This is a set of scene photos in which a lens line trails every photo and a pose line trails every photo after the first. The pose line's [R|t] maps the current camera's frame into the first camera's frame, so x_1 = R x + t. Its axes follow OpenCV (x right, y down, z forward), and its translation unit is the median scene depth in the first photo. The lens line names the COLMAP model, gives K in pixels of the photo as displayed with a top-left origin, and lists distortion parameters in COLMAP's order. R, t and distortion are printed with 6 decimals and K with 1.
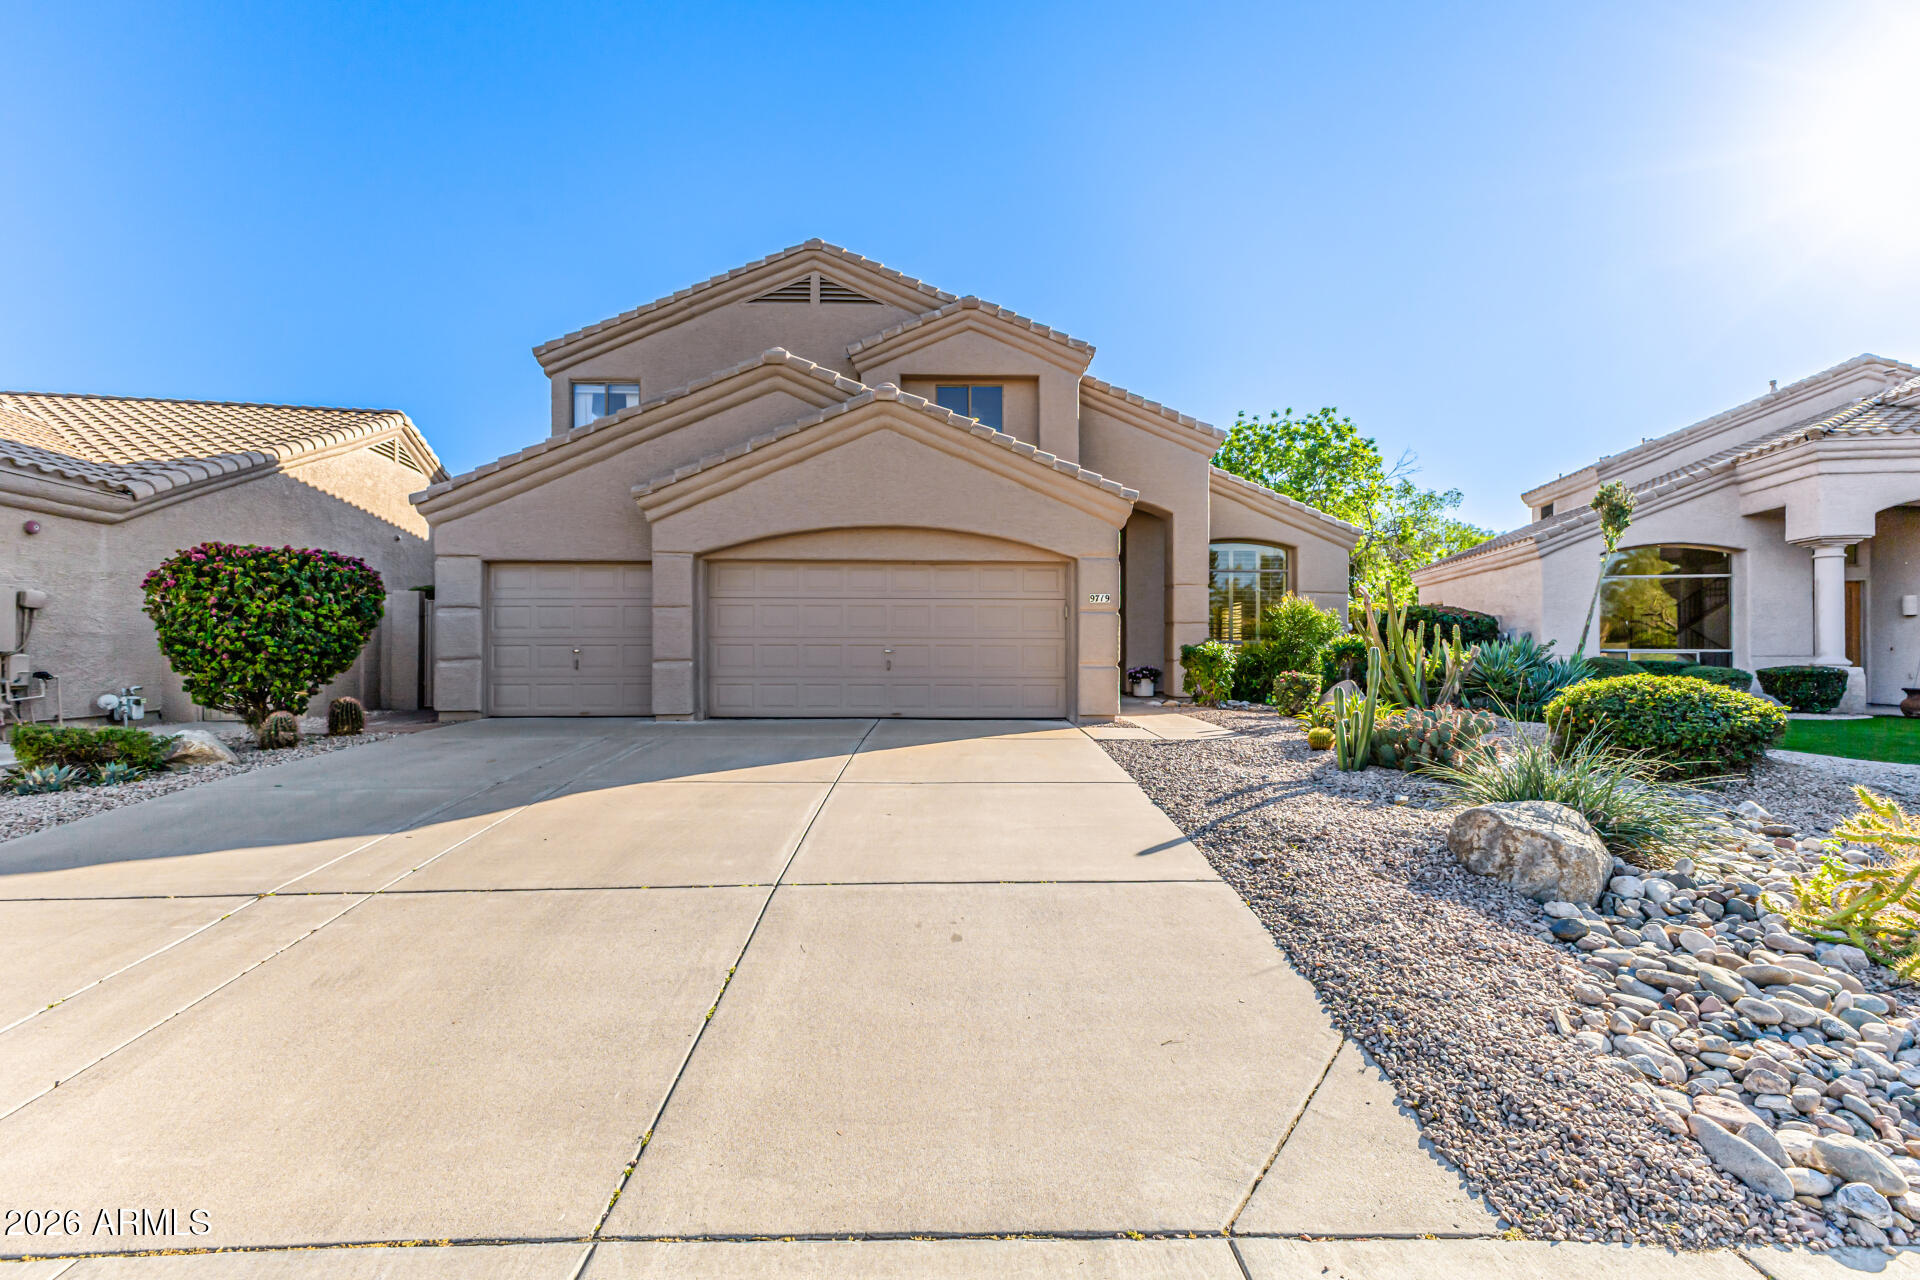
lens RADIAL K [[826.3, 0, 968.6], [0, 826.3, 641.8], [0, 0, 1]] dist [0.003318, -0.000221]
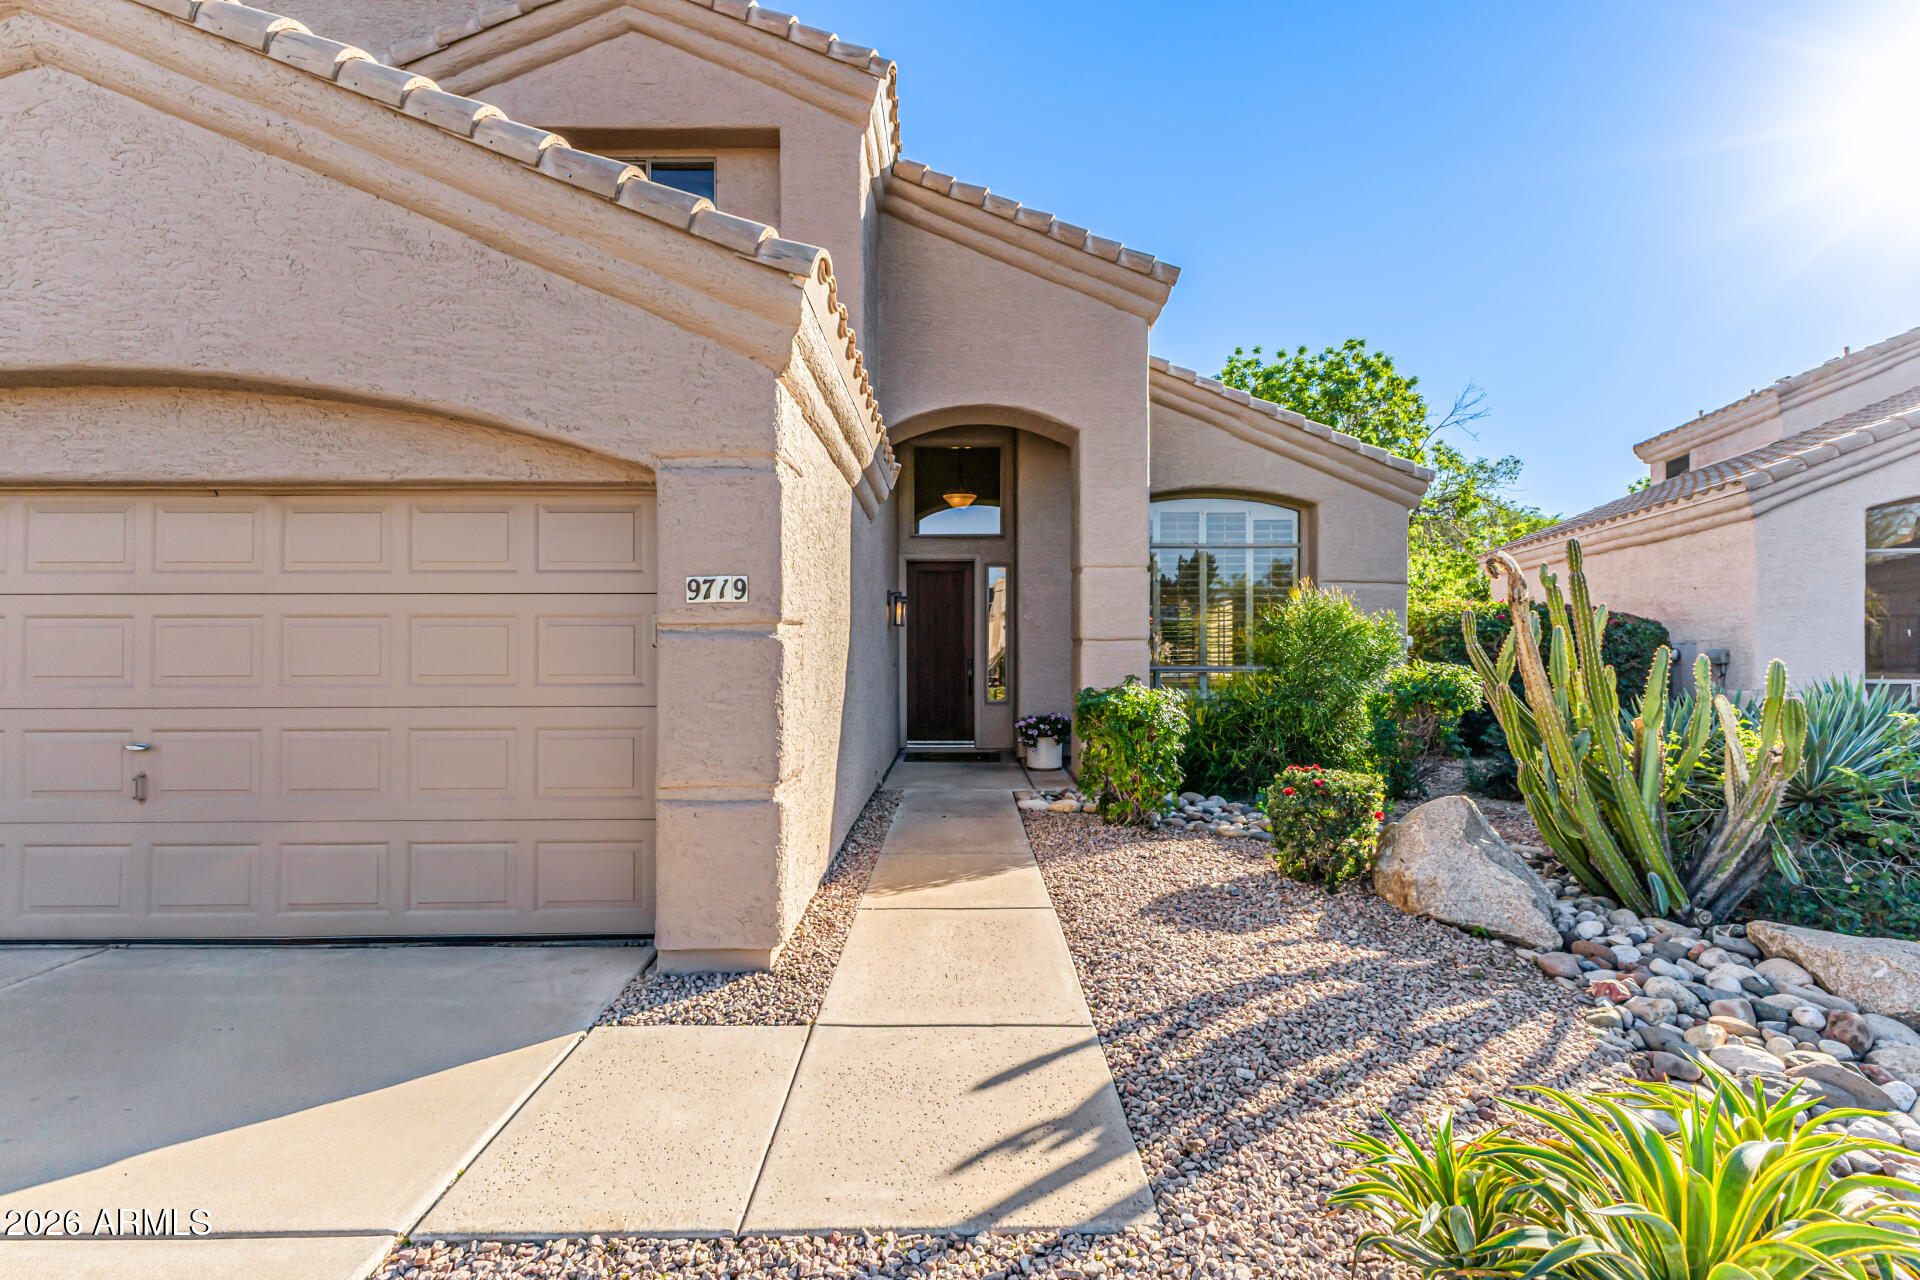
lens RADIAL K [[826.3, 0, 968.6], [0, 826.3, 641.8], [0, 0, 1]] dist [0.003318, -0.000221]
pose [[0.999896, -0.004038, -0.013825, 0.186389], [0.004047, 0.999992, 0.000640, -0.022600], [0.013822, -0.000696, 0.999904, 0.483580]]
